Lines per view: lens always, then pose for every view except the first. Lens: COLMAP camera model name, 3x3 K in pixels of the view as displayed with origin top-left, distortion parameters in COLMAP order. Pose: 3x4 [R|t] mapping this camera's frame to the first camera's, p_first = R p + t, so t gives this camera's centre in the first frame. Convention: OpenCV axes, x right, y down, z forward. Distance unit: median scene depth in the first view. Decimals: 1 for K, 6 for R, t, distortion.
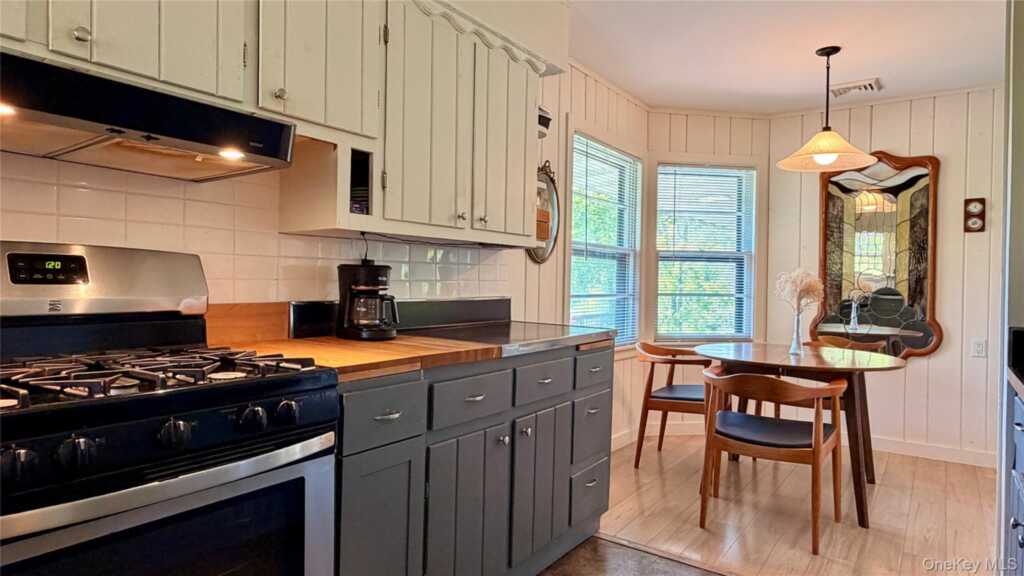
lens RADIAL K [[584.6, 0, 513.0], [0, 584.6, 289.1], [0, 0, 1]] dist [0.000579, 0.000279]
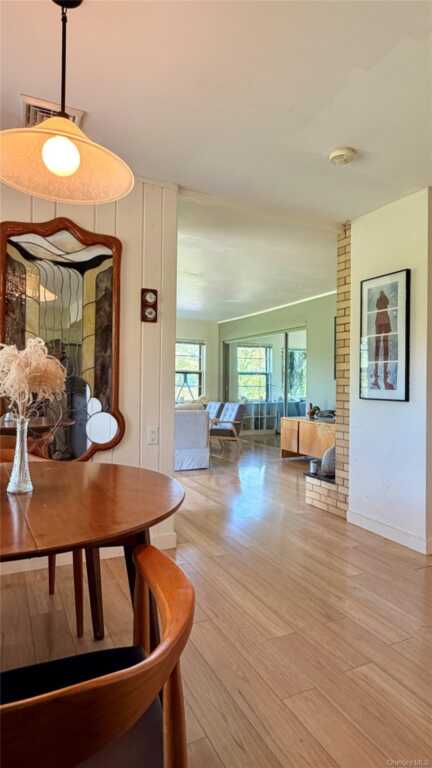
lens RADIAL K [[438.4, 0, 217.0], [0, 438.4, 383.1], [0, 0, 1]] dist [-0.001763, -0.001305]
pose [[0.470085, -0.007021, 0.882593, 0.165080], [0.001480, 0.999973, 0.007167, 0.003148], [-0.882620, -0.002063, 0.470083, 0.516357]]
